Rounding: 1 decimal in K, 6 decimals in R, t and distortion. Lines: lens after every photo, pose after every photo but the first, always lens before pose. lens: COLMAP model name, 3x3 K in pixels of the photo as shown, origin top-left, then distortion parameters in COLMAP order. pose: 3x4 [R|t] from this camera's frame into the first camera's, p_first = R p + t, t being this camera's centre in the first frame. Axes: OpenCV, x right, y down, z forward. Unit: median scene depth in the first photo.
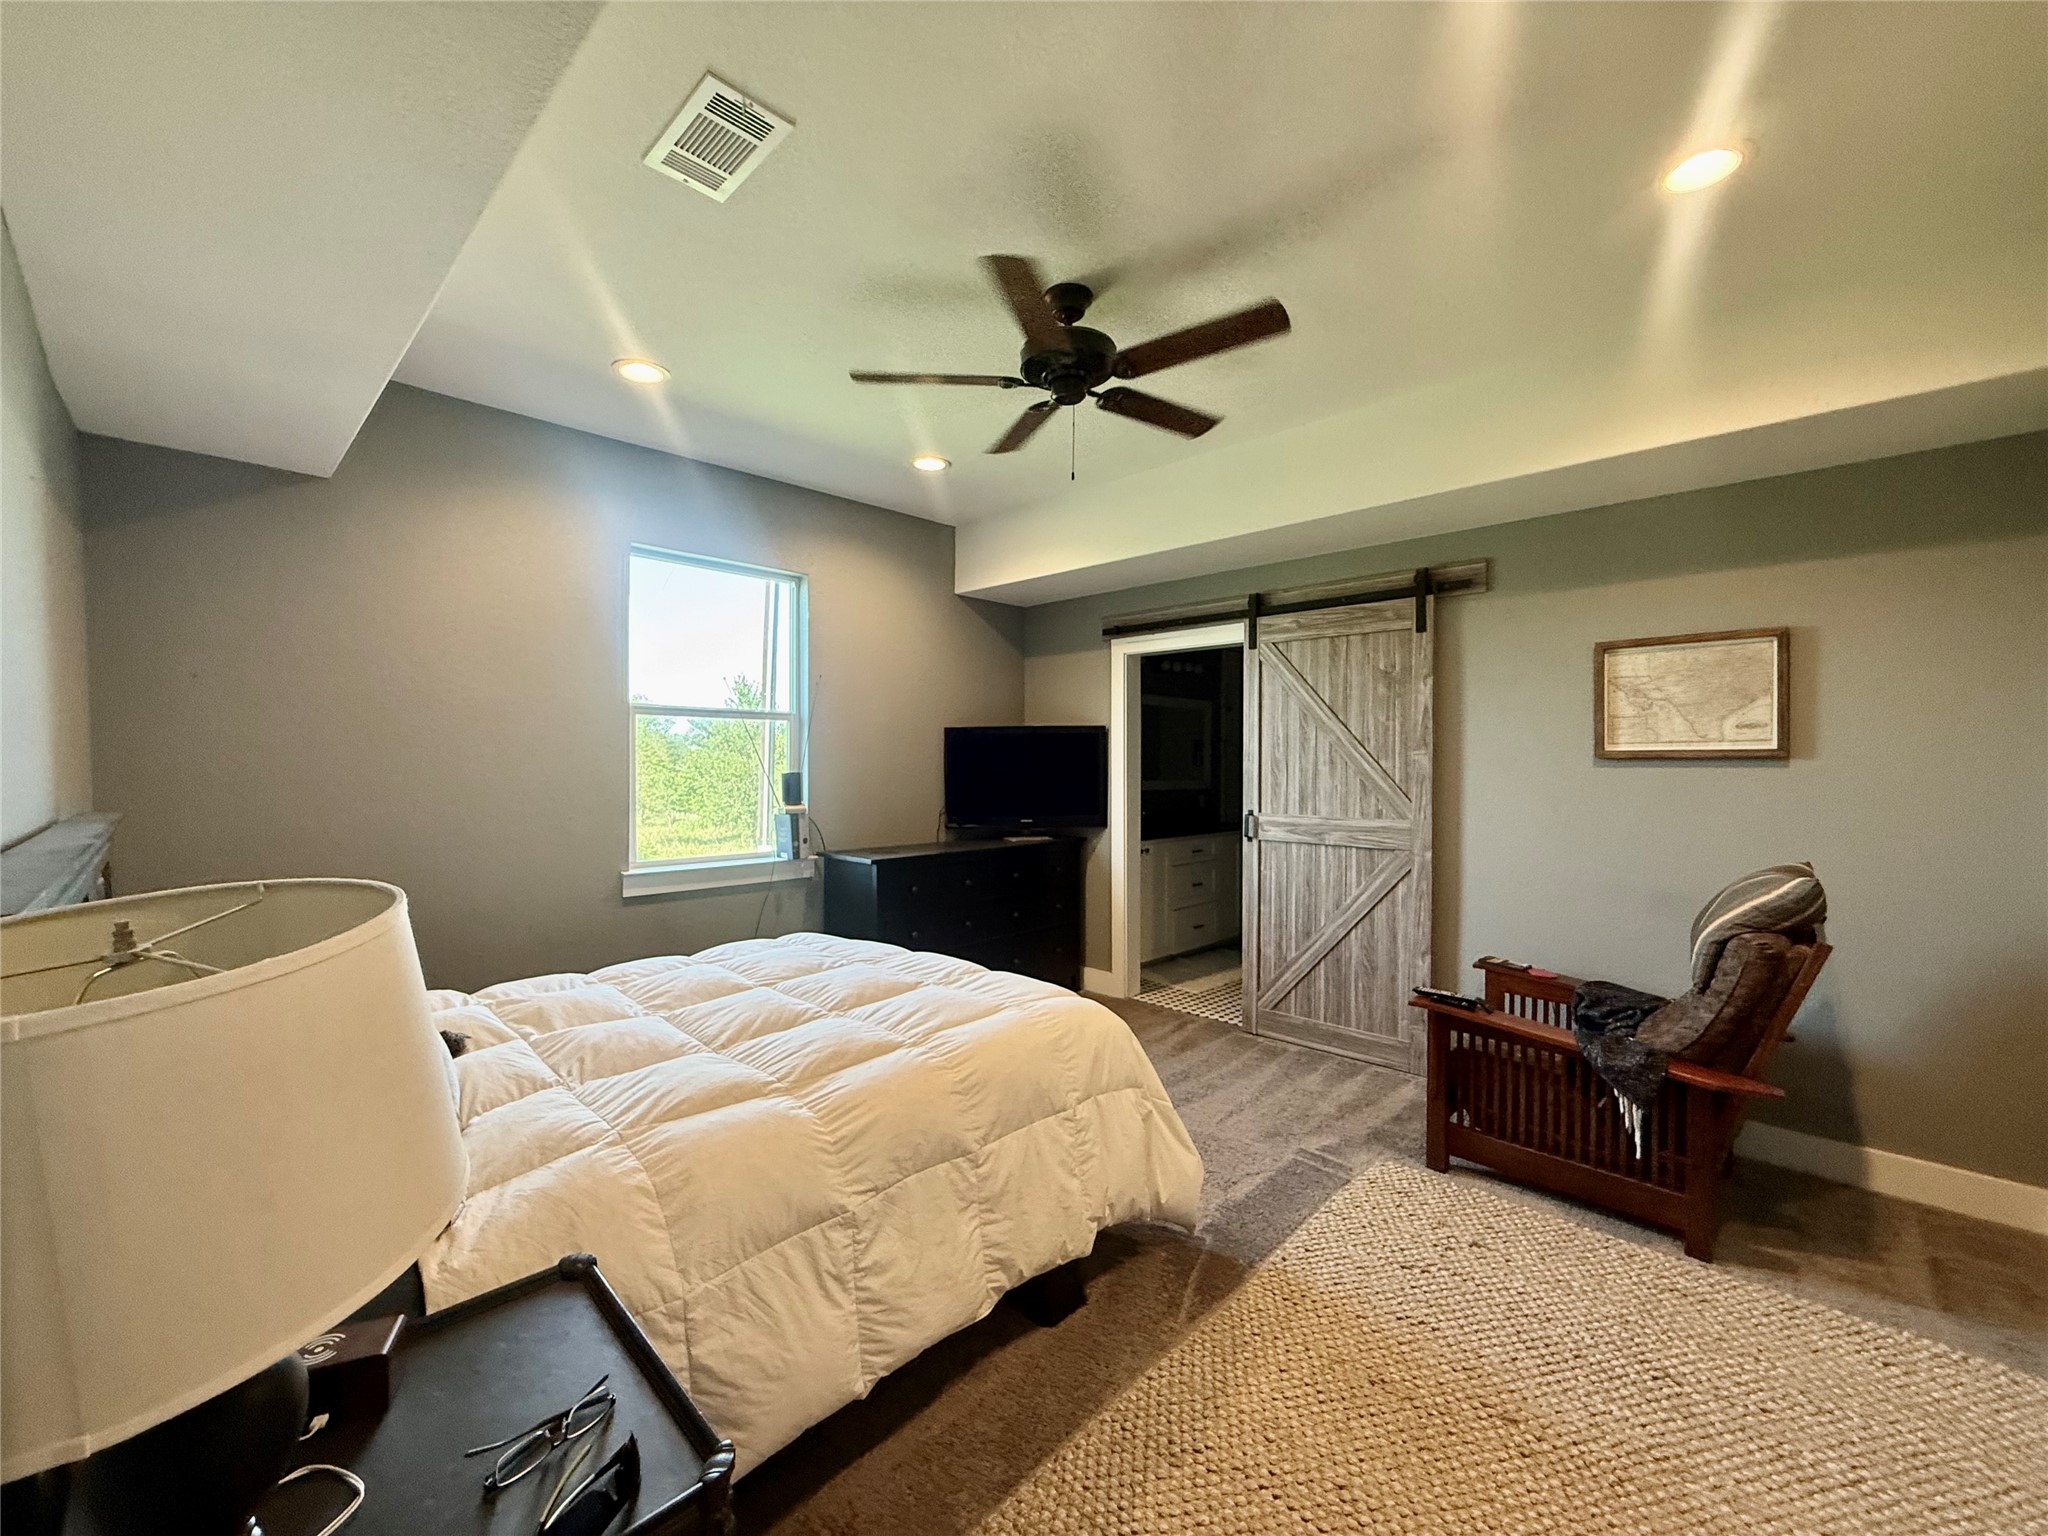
lens RADIAL K [[806.7, 0, 1020.1], [0, 806.7, 741.6], [0, 0, 1]] dist [0.000460, 0.000107]
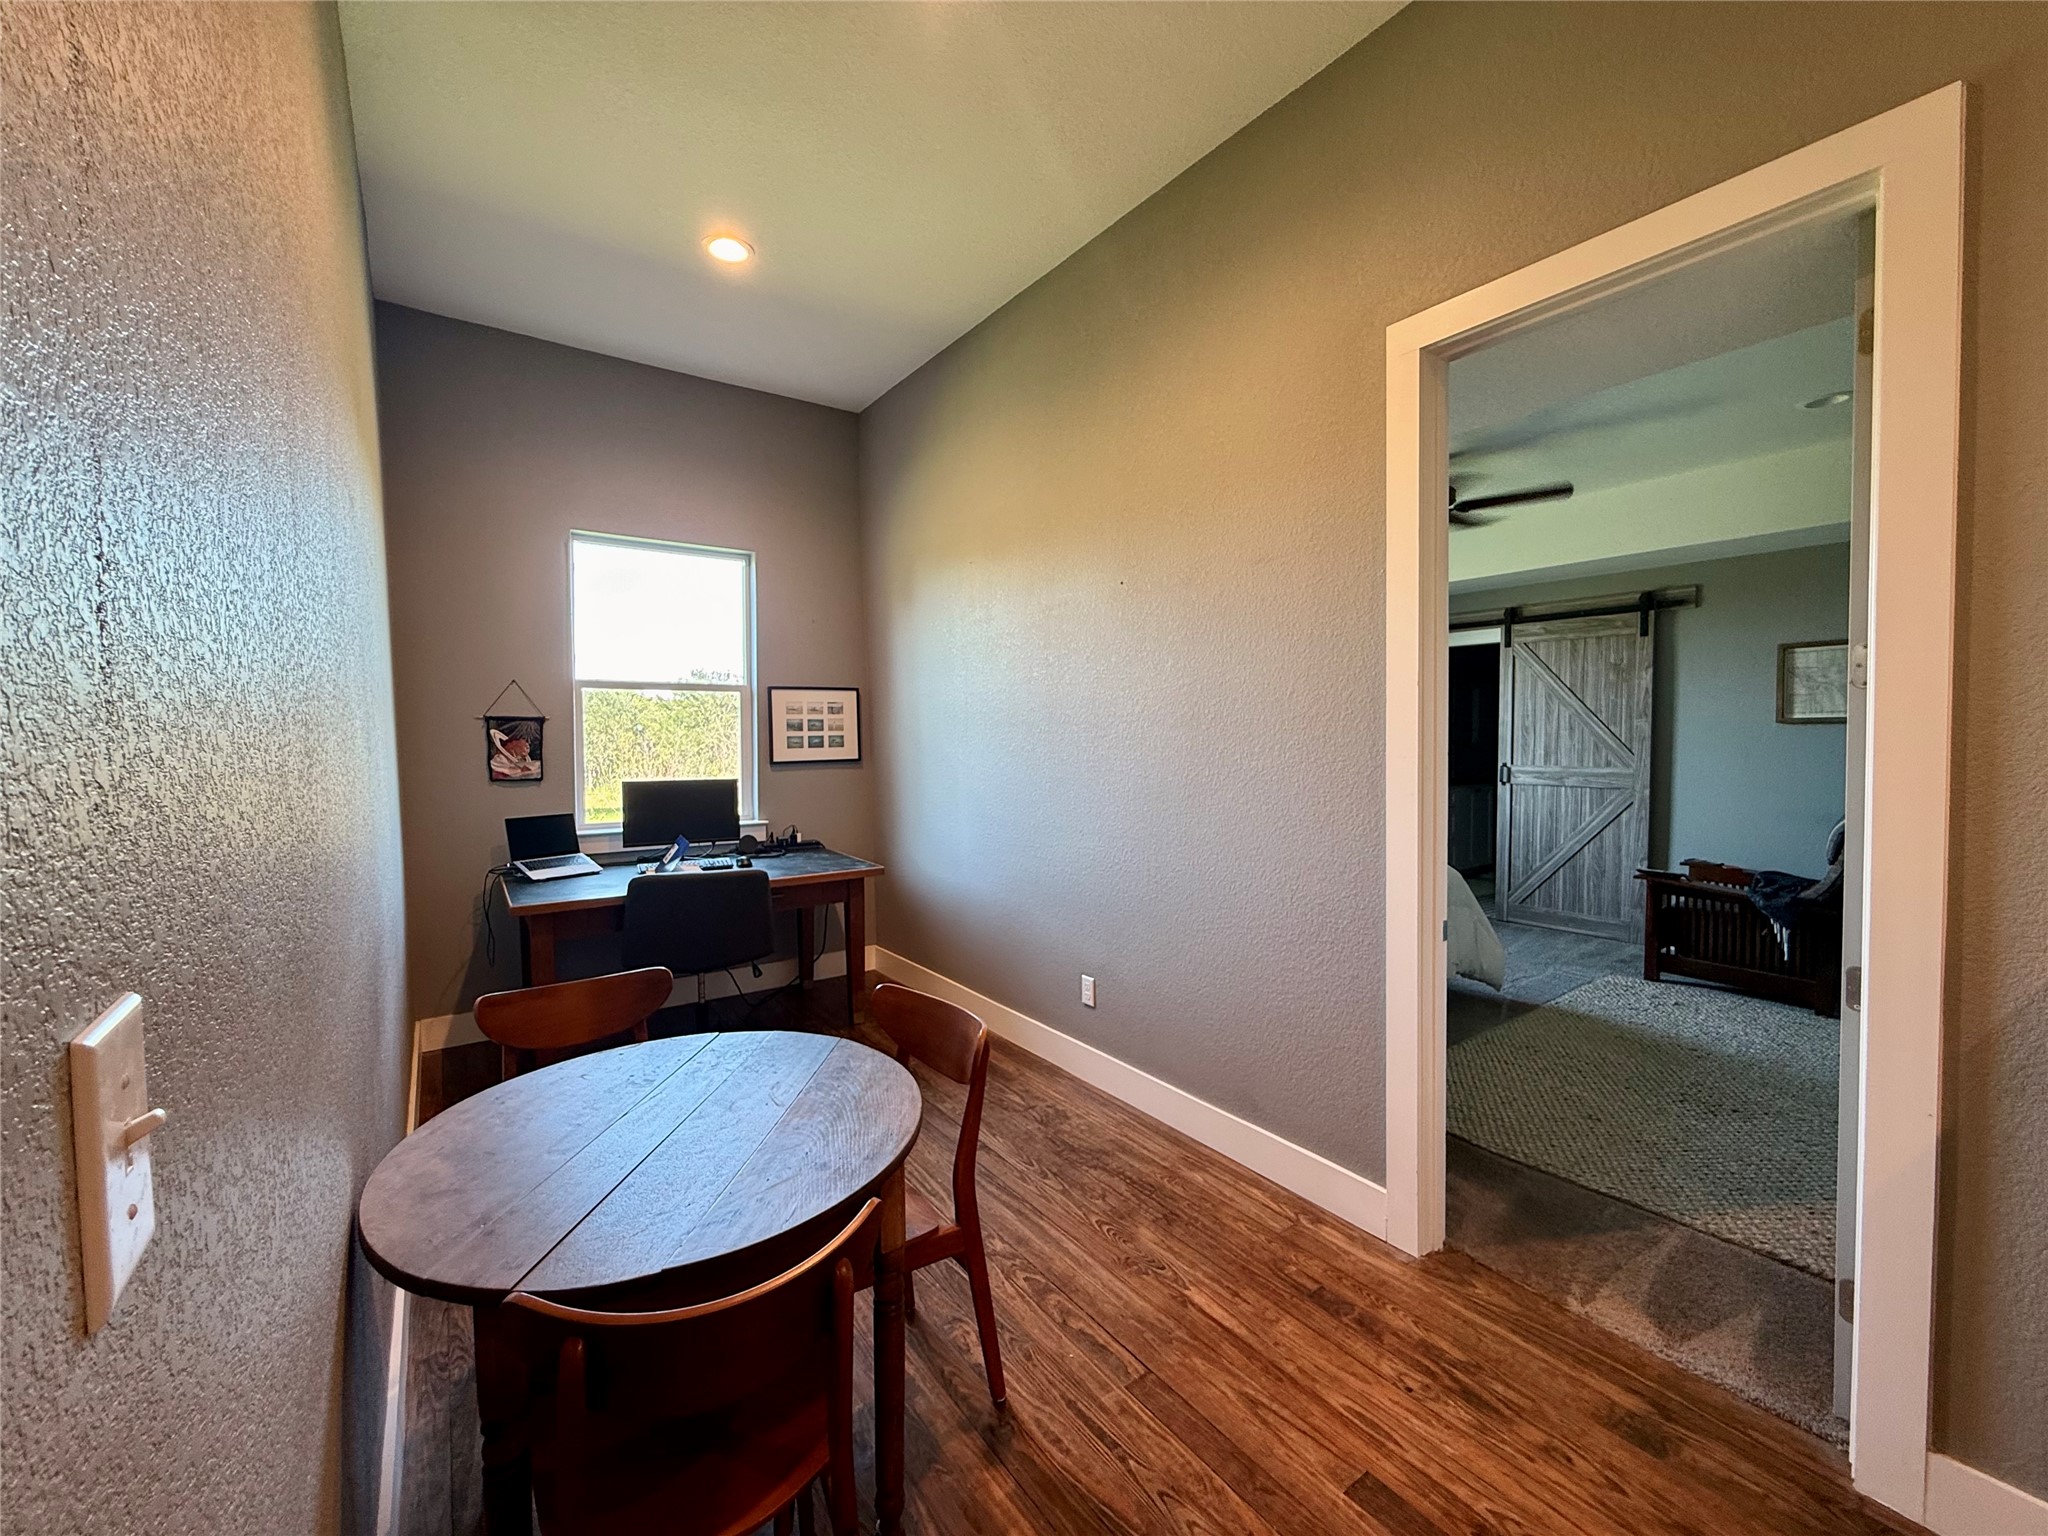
lens RADIAL K [[822.8, 0, 1029.9], [0, 822.8, 743.7], [0, 0, 1]] dist [0.012567, 0.000150]
pose [[0.985635, -0.001733, -0.168879, -0.314963], [0.007623, 0.999385, 0.034233, -0.003728], [0.168716, -0.035029, 0.985042, -0.611337]]
